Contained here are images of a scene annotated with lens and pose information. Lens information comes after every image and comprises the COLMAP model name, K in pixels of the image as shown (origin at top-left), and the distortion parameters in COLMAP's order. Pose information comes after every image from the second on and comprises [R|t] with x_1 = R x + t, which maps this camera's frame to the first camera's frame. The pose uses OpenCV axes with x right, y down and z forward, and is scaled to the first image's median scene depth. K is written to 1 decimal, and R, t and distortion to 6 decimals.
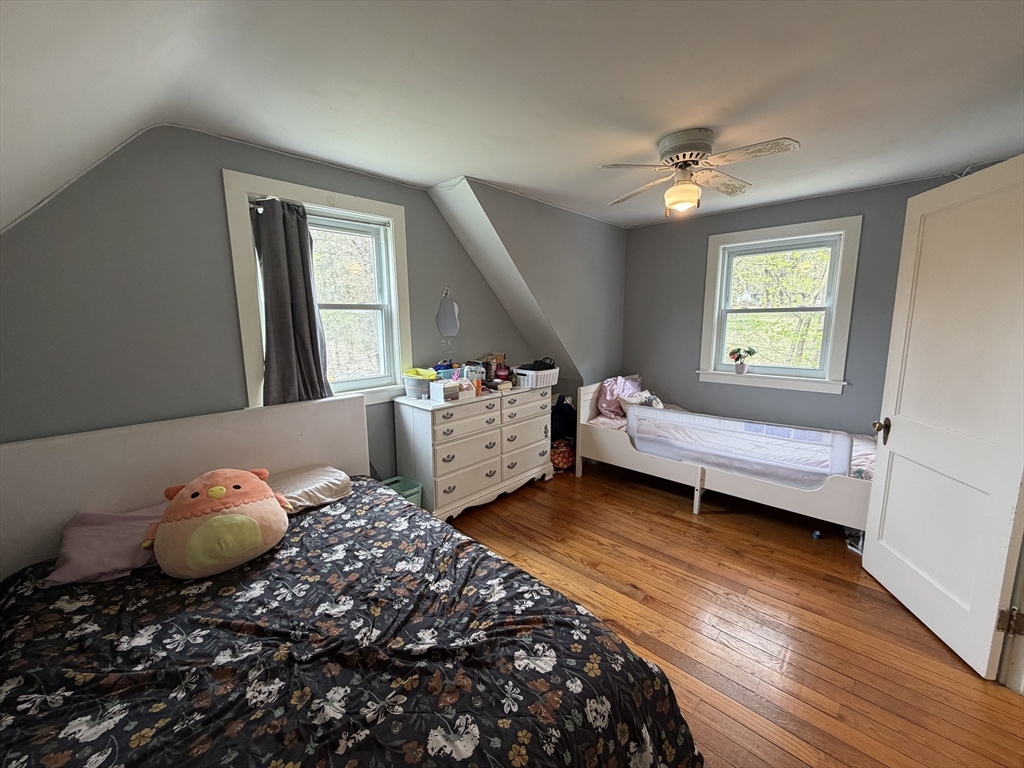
lens RADIAL K [[408.4, 0, 506.1], [0, 408.4, 383.1], [0, 0, 1]] dist [0.001415, -0.000413]
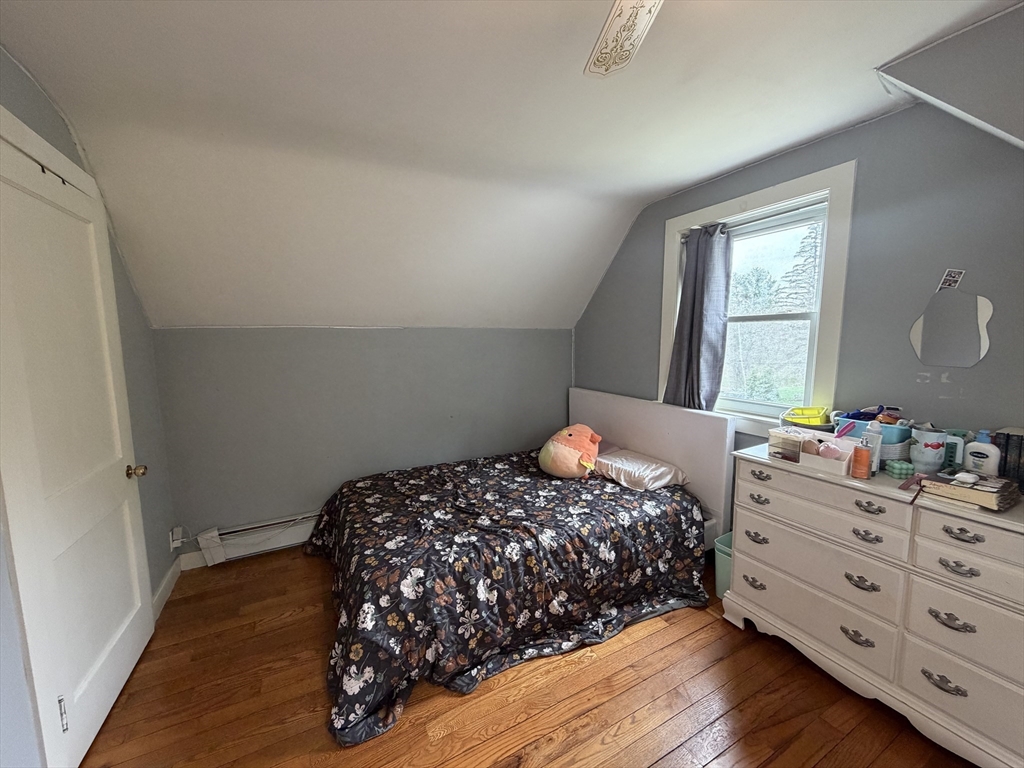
lens RADIAL K [[408.4, 0, 509.3], [0, 408.4, 382.7], [0, 0, 1]] dist [0.001415, -0.000413]
pose [[-0.314300, 0.123161, -0.941301, 0.794386], [-0.136058, 0.975468, 0.173061, -0.171005], [0.939523, 0.182465, -0.289833, 1.012000]]
